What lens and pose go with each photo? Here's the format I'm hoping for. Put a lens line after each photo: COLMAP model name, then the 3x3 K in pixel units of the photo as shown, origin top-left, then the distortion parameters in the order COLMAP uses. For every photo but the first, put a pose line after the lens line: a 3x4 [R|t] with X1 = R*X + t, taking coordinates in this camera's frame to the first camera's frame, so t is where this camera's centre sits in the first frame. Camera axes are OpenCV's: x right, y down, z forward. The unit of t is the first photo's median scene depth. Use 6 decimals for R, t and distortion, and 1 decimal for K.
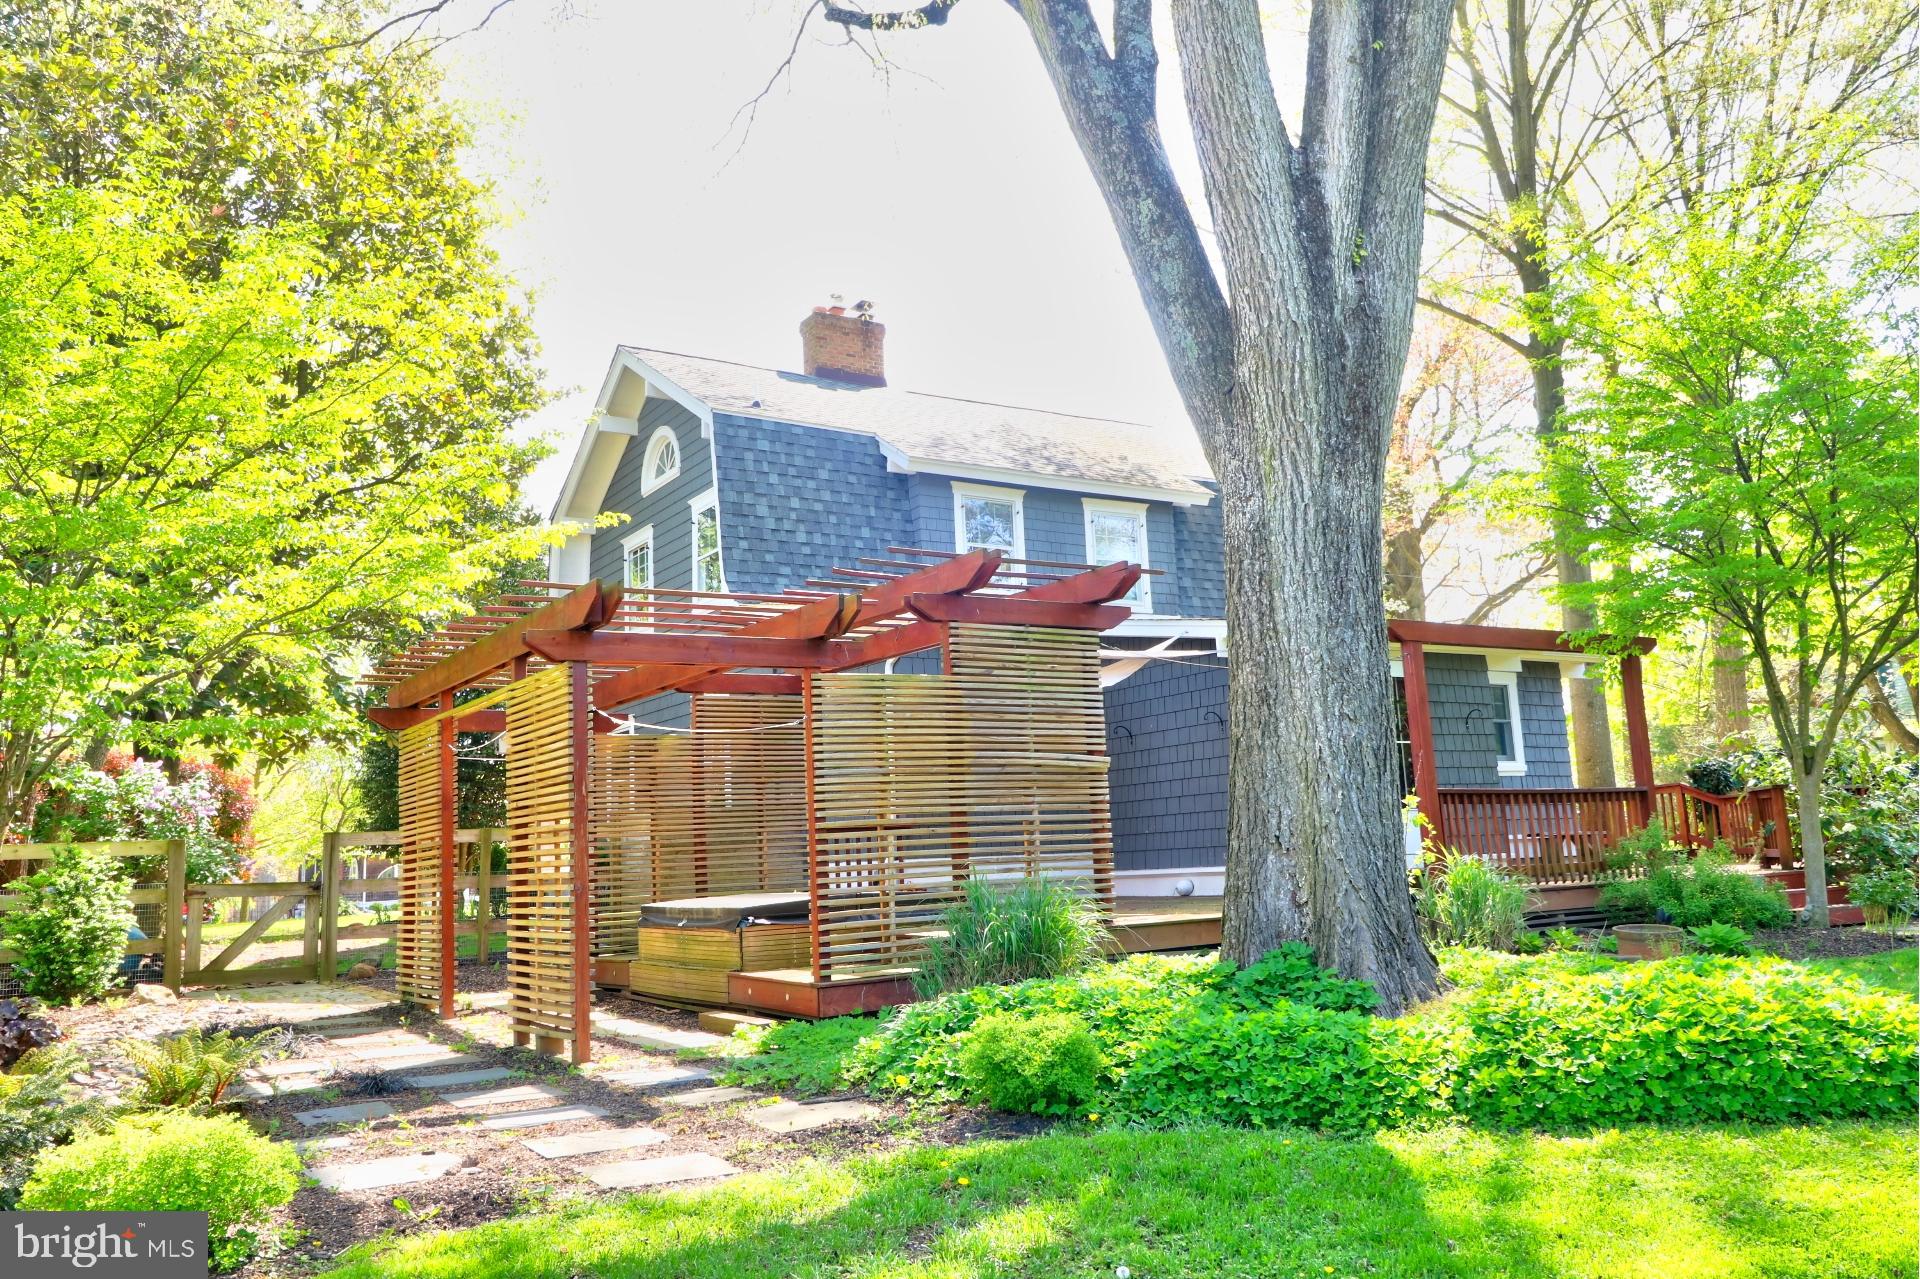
lens RADIAL K [[1517.2, 0, 959.2], [0, 1517.2, 637.5], [0, 0, 1]] dist [0.012433, 0.000314]
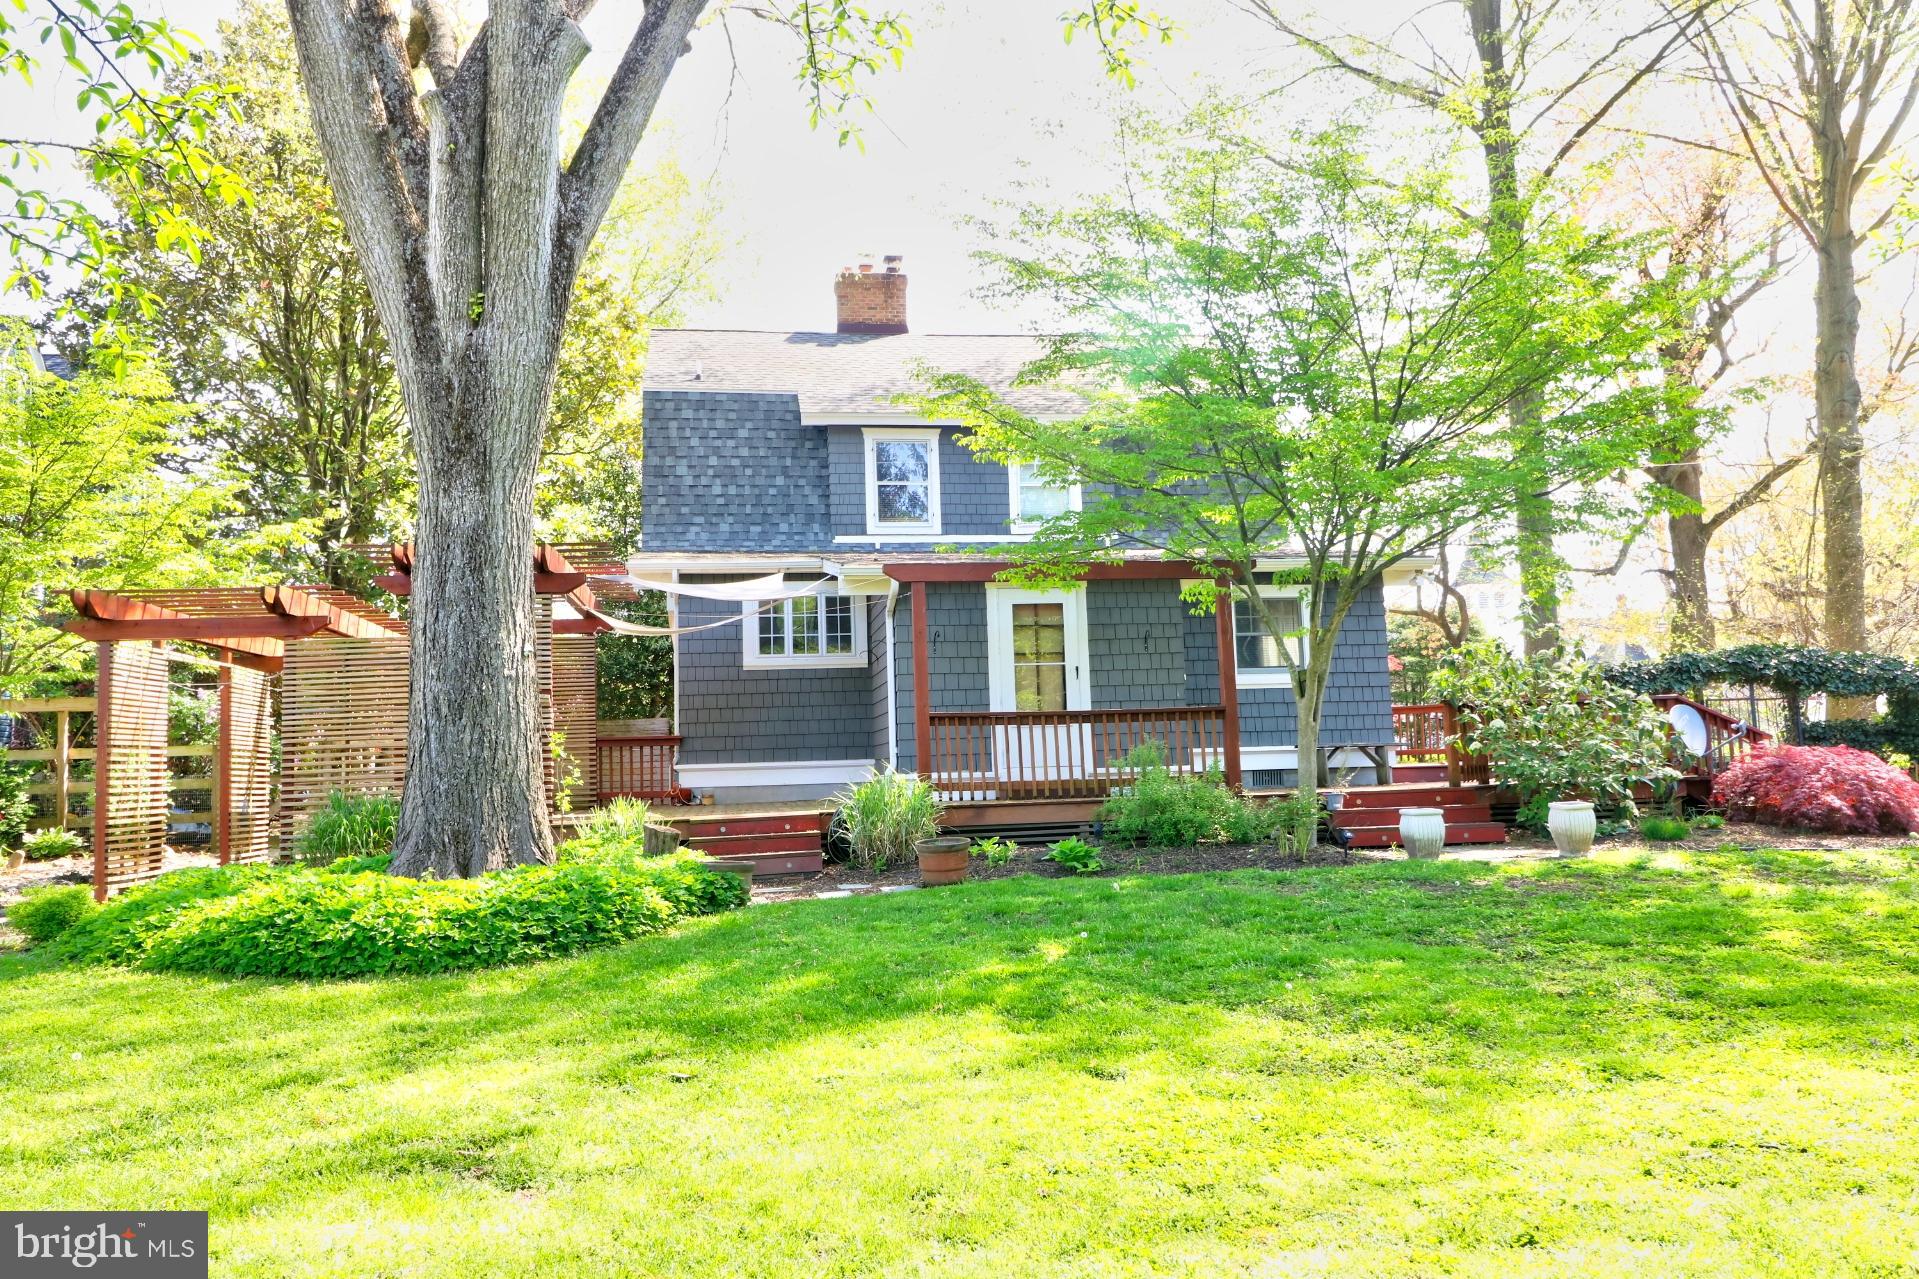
lens RADIAL K [[1516.4, 0, 958.9], [0, 1516.4, 639.8], [0, 0, 1]] dist [0.012433, 0.000314]
pose [[0.911721, -0.019490, -0.410348, 0.541532], [0.052083, 0.996298, 0.068399, -0.020623], [0.407495, -0.083733, 0.909360, -0.007215]]
